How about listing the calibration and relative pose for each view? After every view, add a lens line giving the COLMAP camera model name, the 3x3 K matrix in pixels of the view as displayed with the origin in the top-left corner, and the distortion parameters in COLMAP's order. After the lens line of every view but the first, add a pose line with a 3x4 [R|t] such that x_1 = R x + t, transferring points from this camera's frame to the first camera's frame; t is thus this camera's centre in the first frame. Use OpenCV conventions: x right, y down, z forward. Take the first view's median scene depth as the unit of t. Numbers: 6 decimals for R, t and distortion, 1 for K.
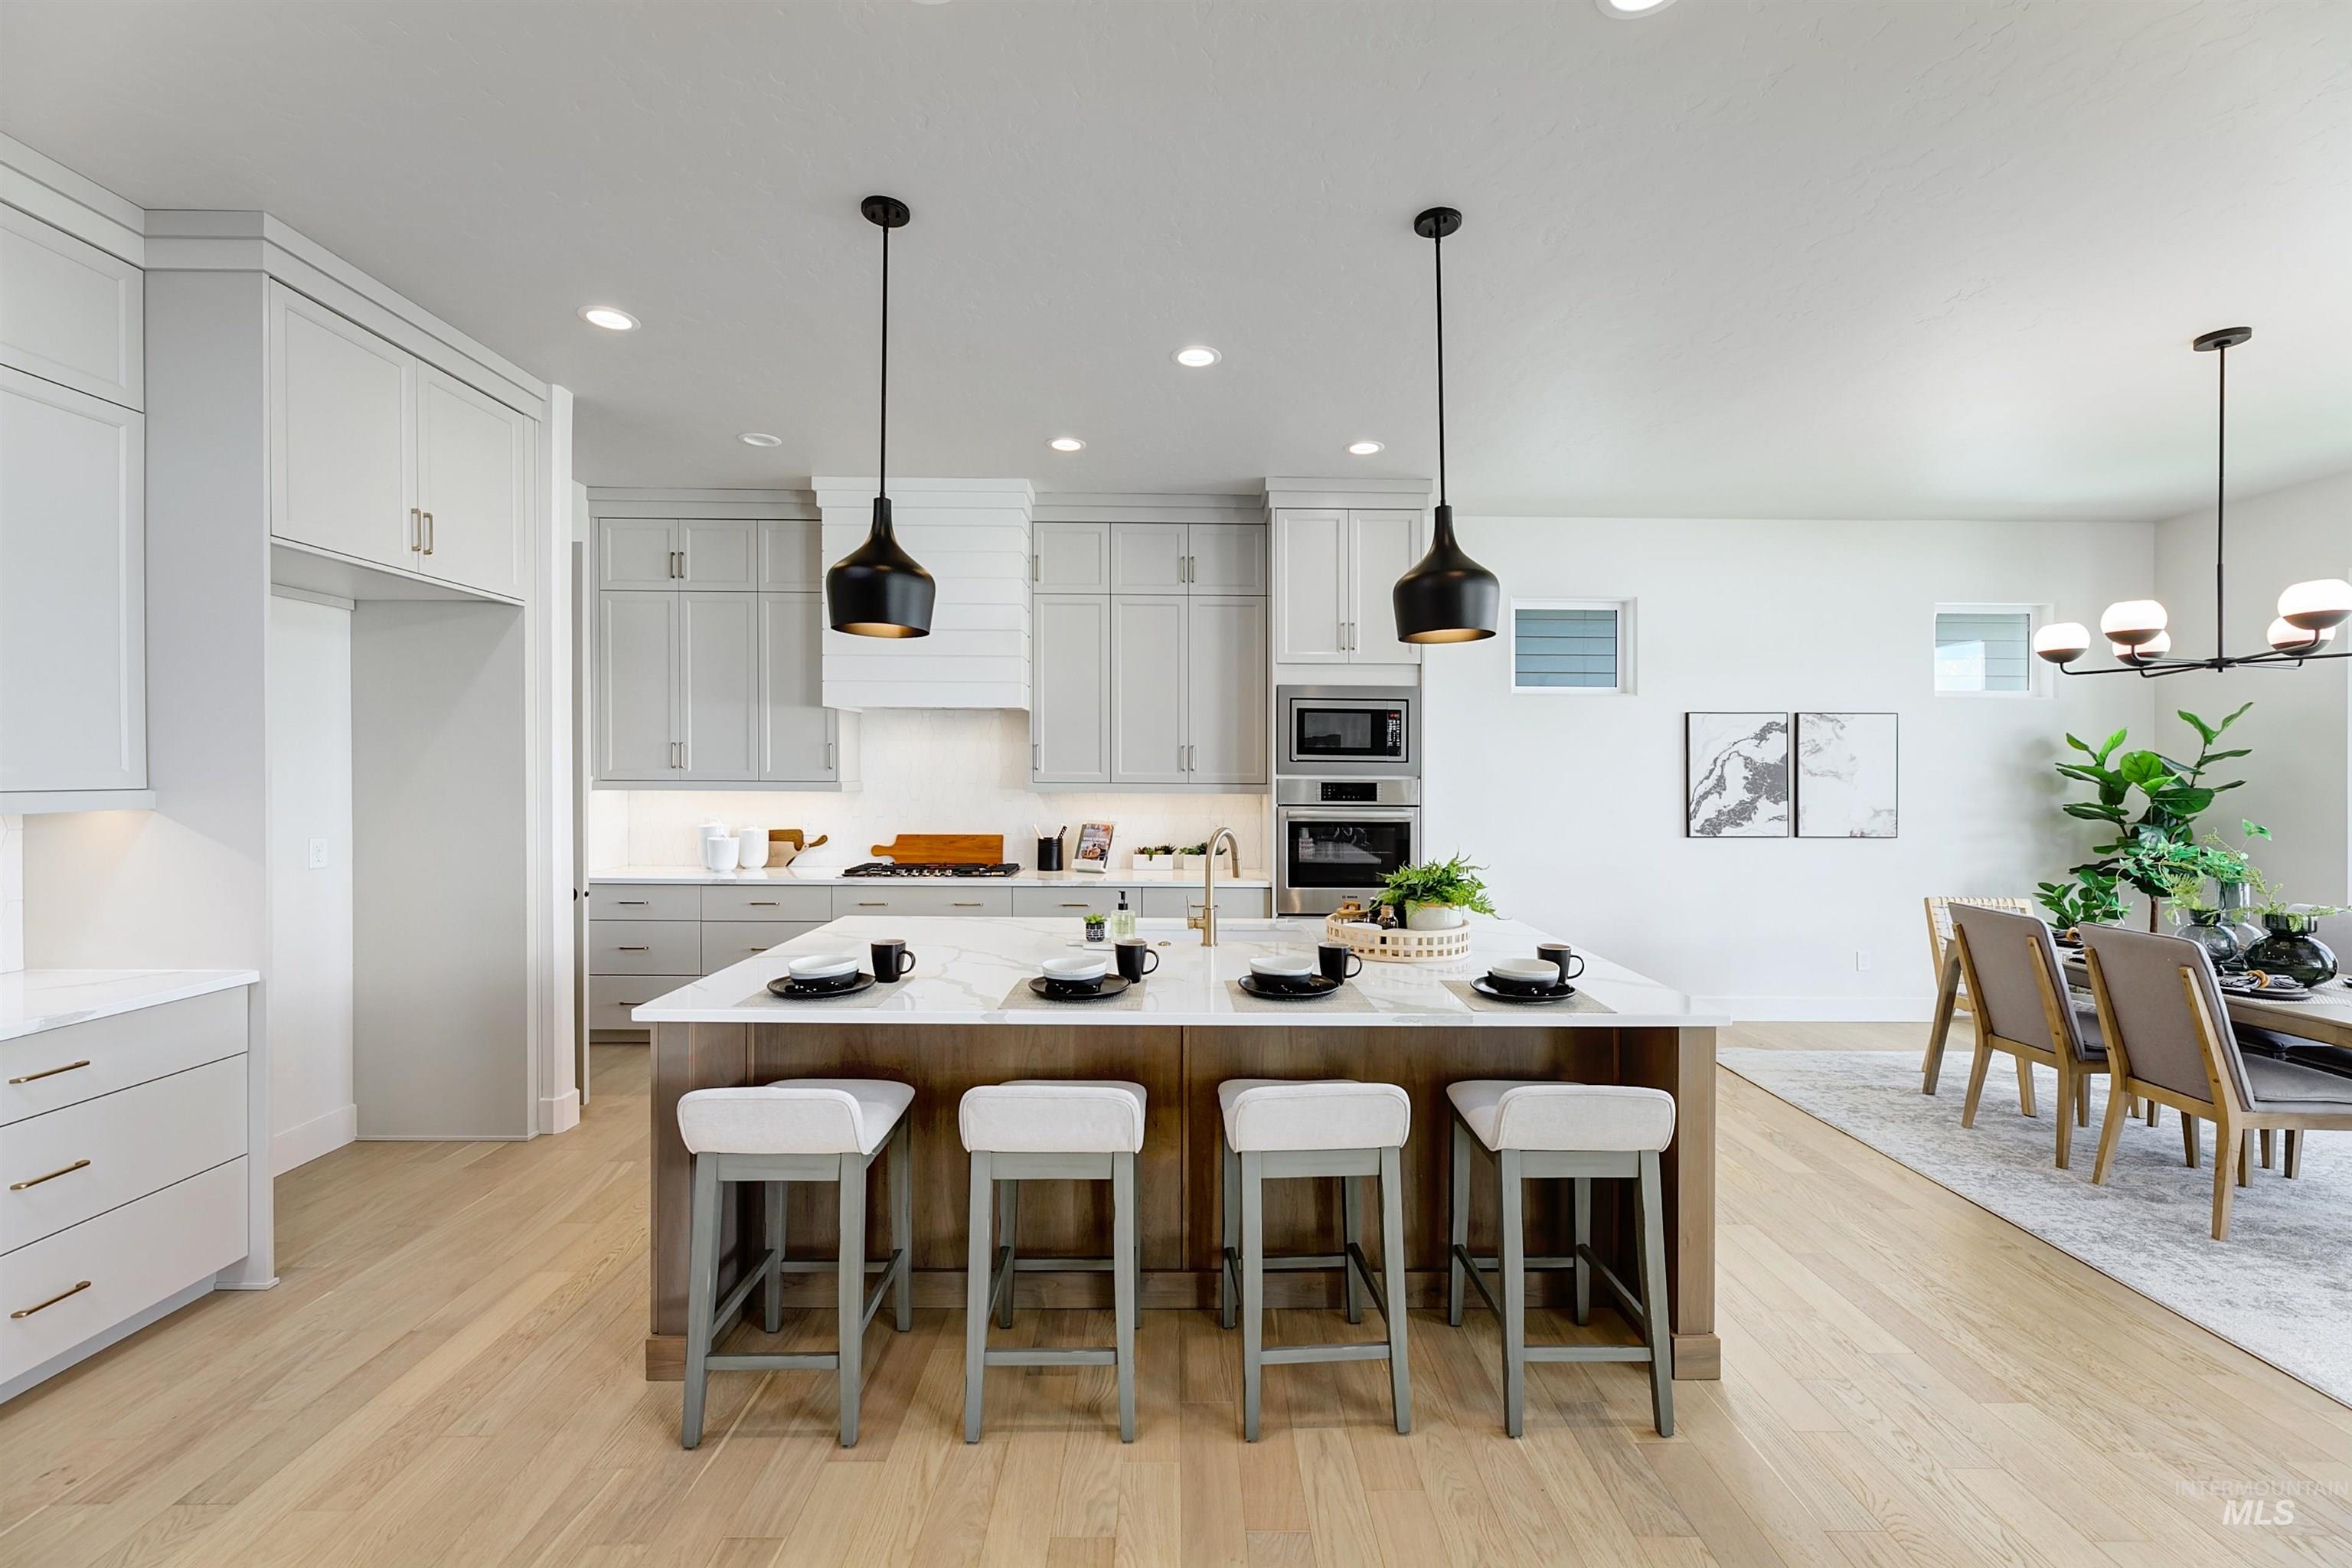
lens RADIAL K [[952.0, 0, 1191.6], [0, 952.0, 770.8], [0, 0, 1]] dist [0.002822, -0.000275]
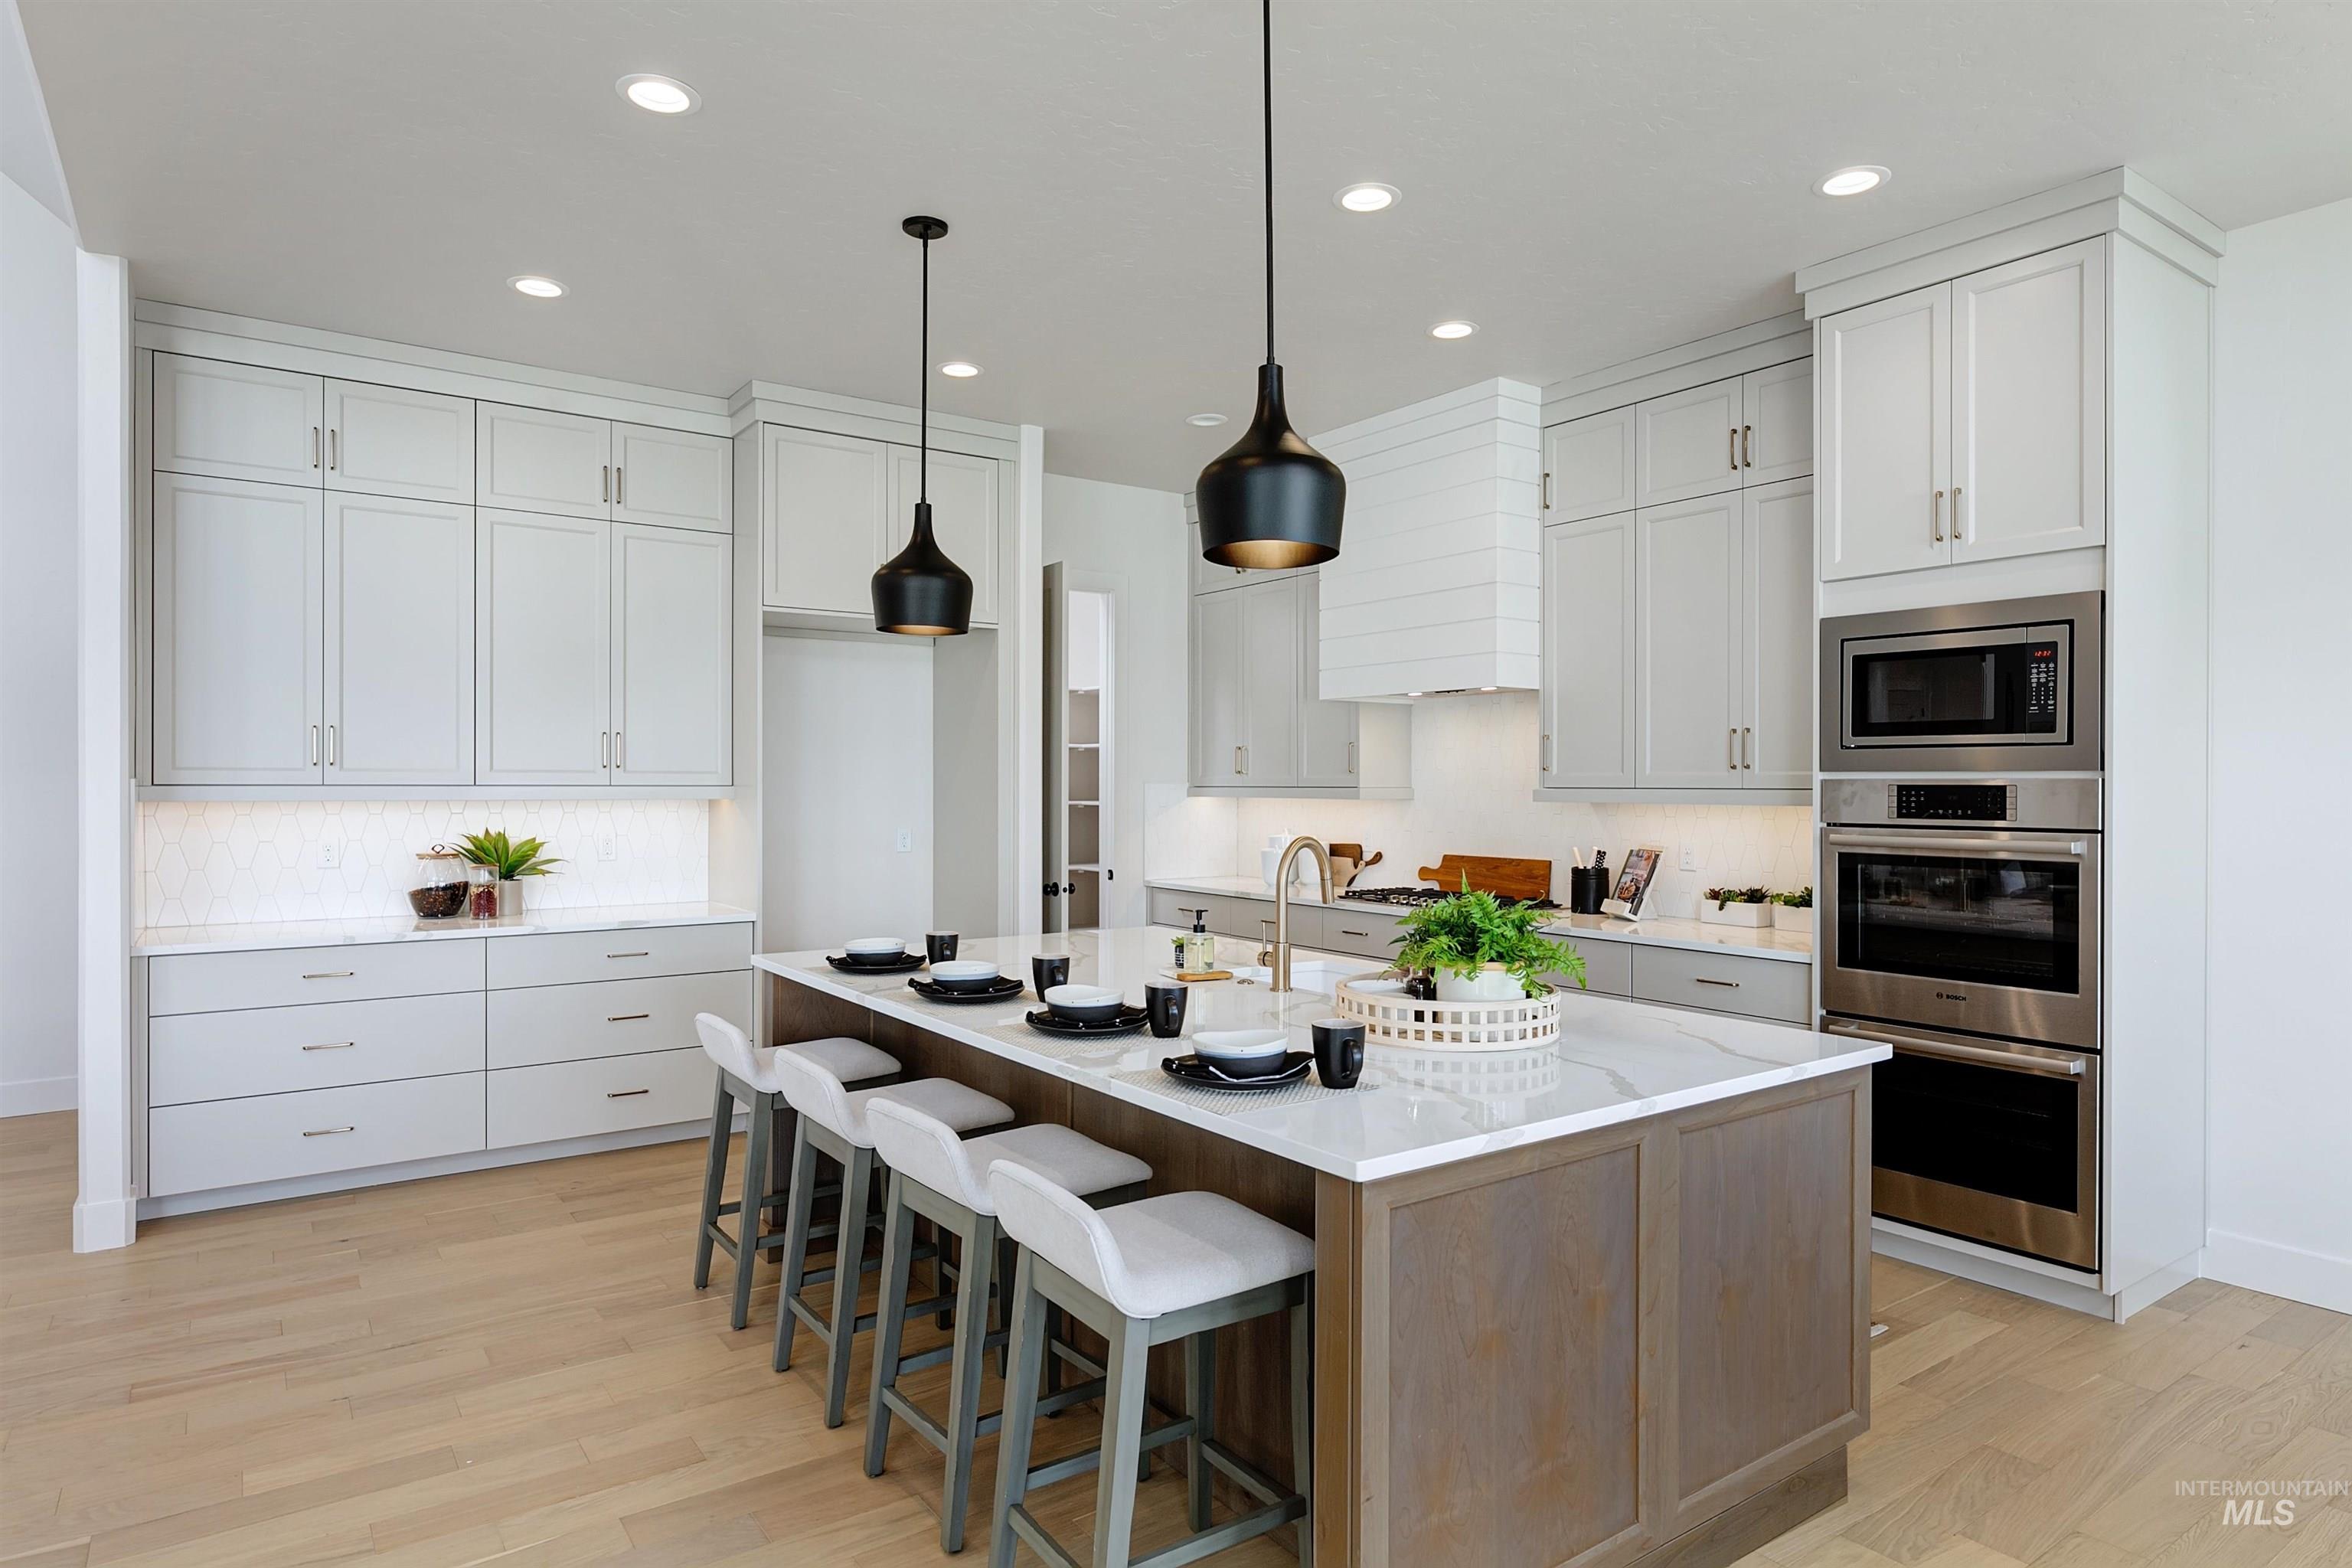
lens RADIAL K [[1317.6, 0, 1176.6], [0, 1317.6, 789.1], [0, 0, 1]] dist [-0.003322, -0.000522]
pose [[0.569612, -0.001934, -0.821911, 0.497896], [0.001908, 0.999998, -0.001031, 0.013660], [0.821911, -0.000981, 0.569614, 0.200125]]
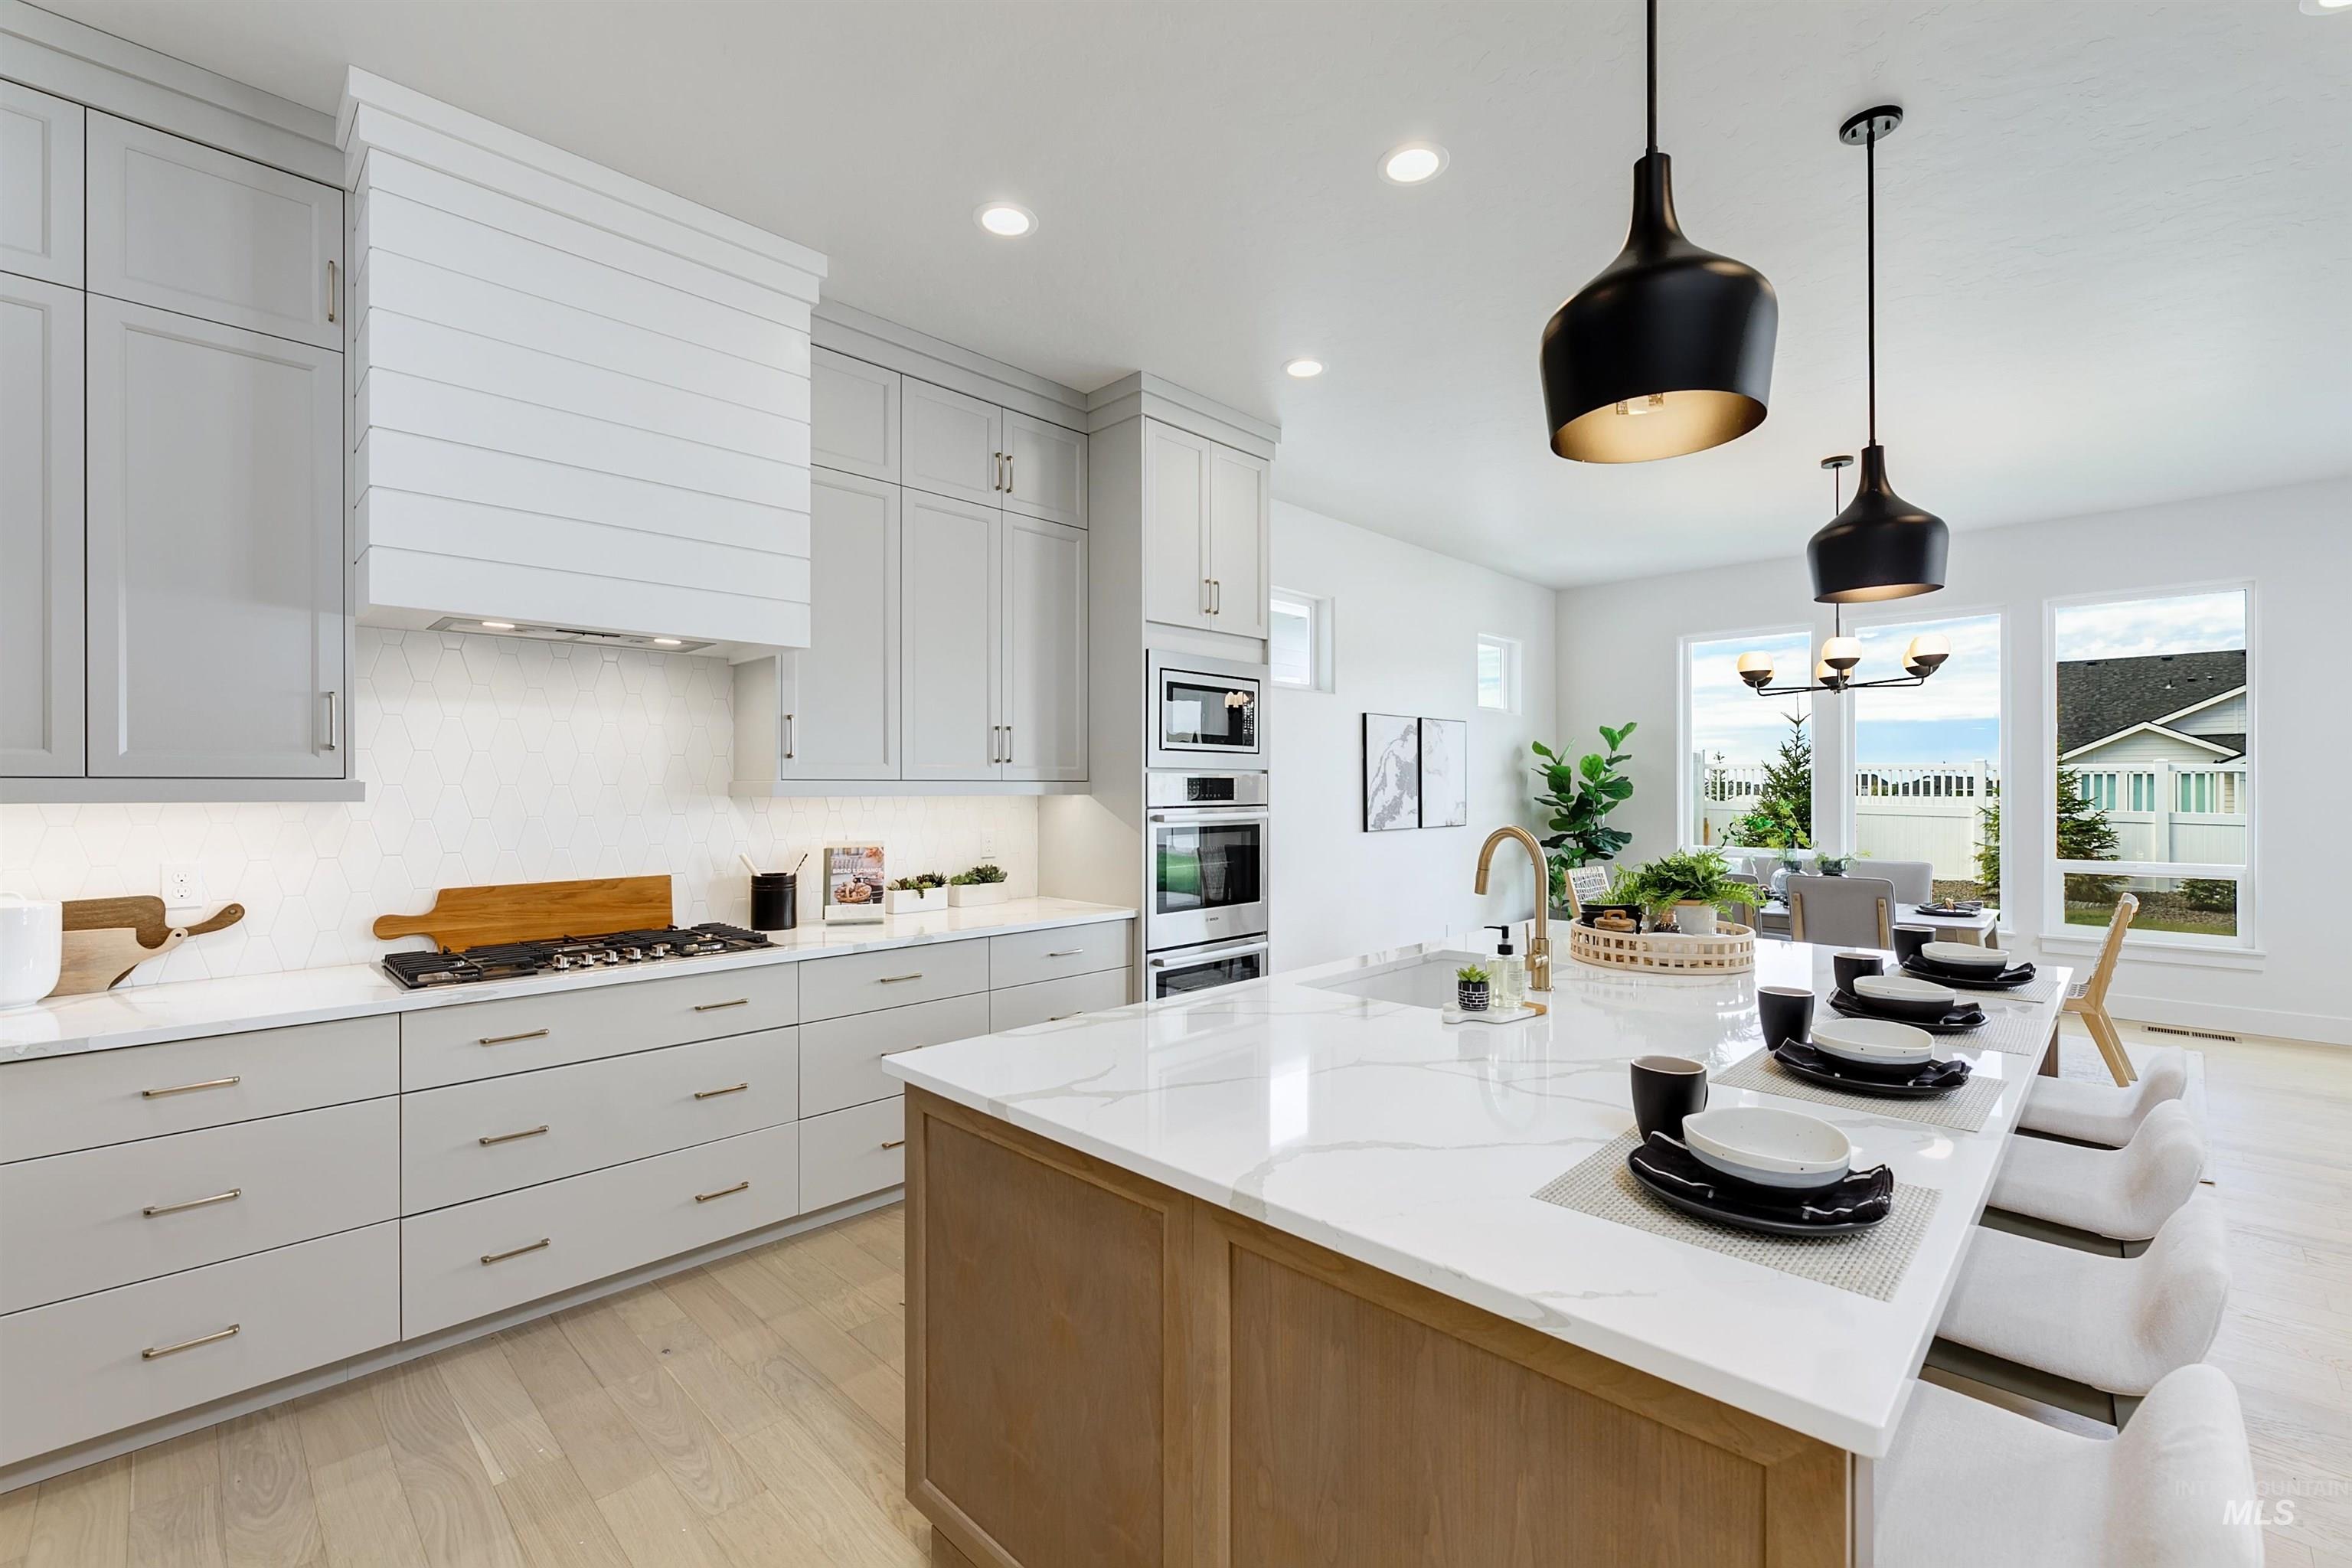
lens RADIAL K [[1004.0, 0, 1176.8], [0, 1004.0, 773.1], [0, 0, 1]] dist [0.004880, -0.000353]
pose [[0.707860, 0.002552, 0.706348, -0.430140], [0.005531, 0.999943, -0.009155, 0.015128], [-0.706331, 0.010387, 0.707805, 0.393592]]
